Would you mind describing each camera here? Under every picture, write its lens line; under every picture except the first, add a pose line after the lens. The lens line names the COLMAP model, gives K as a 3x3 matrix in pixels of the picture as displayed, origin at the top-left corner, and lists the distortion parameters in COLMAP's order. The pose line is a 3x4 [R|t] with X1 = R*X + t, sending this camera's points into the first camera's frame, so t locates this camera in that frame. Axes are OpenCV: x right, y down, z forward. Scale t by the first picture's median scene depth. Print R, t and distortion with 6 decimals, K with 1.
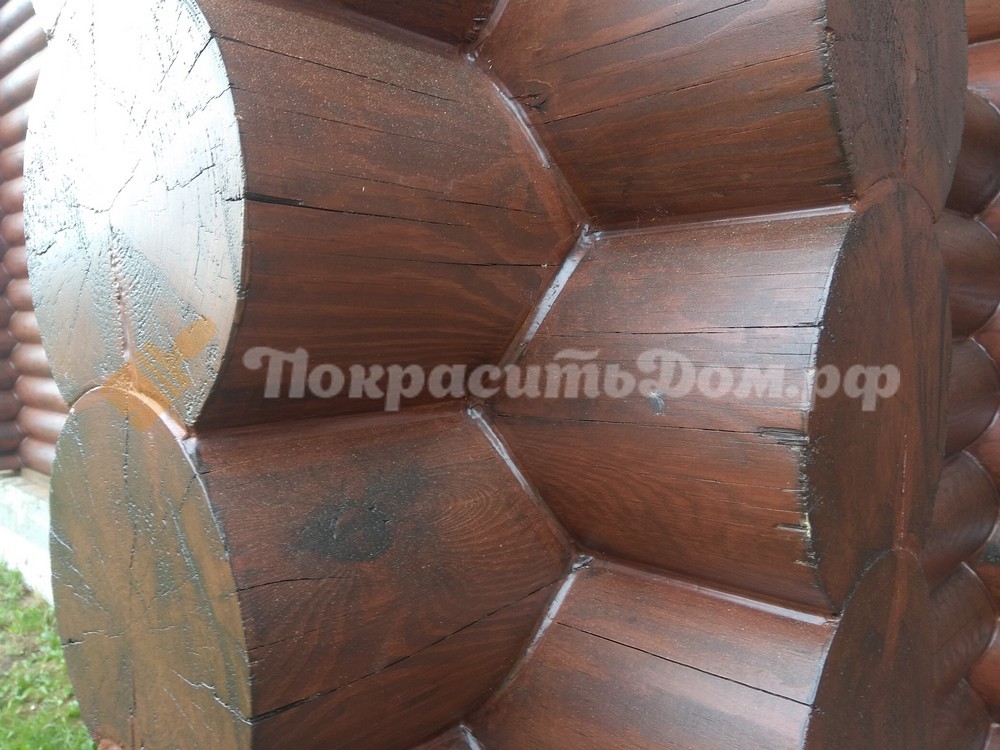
lens RADIAL K [[818.4, 0, 500.0], [0, 818.4, 375.0], [0, 0, 1]] dist [0.138880, -0.233725]
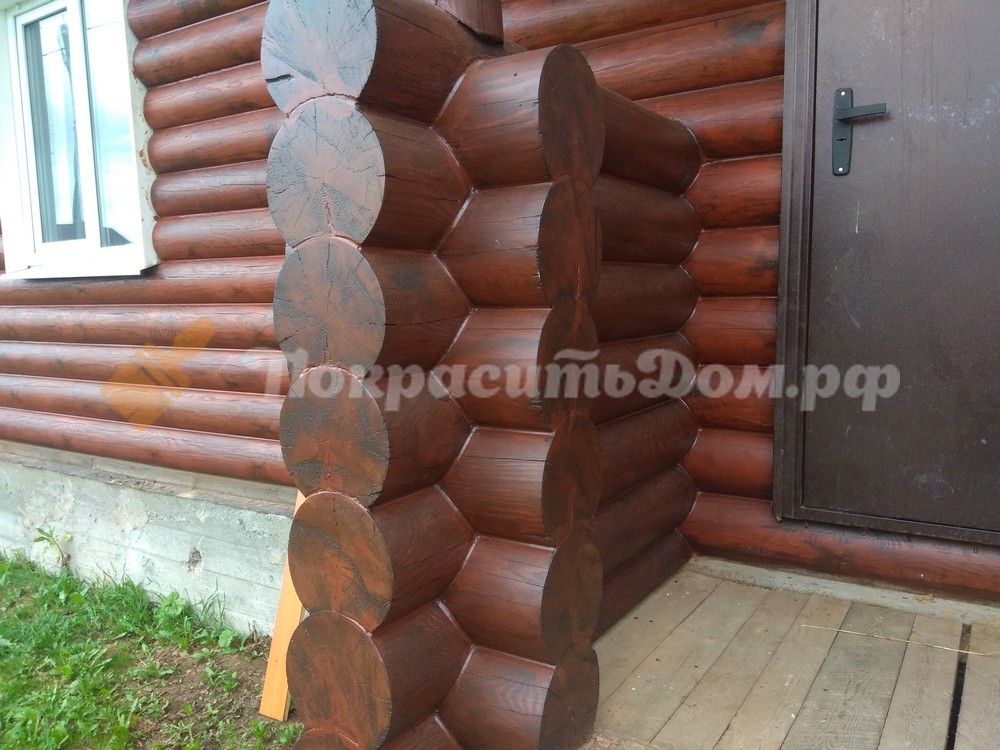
lens RADIAL K [[818.4, 0, 500.0], [0, 818.4, 375.0], [0, 0, 1]] dist [0.138880, -0.233725]
pose [[0.984620, -0.019363, 0.173635, -0.344067], [0.015821, 0.999638, 0.021763, 0.450143], [-0.173993, -0.018681, 0.984570, -2.038656]]
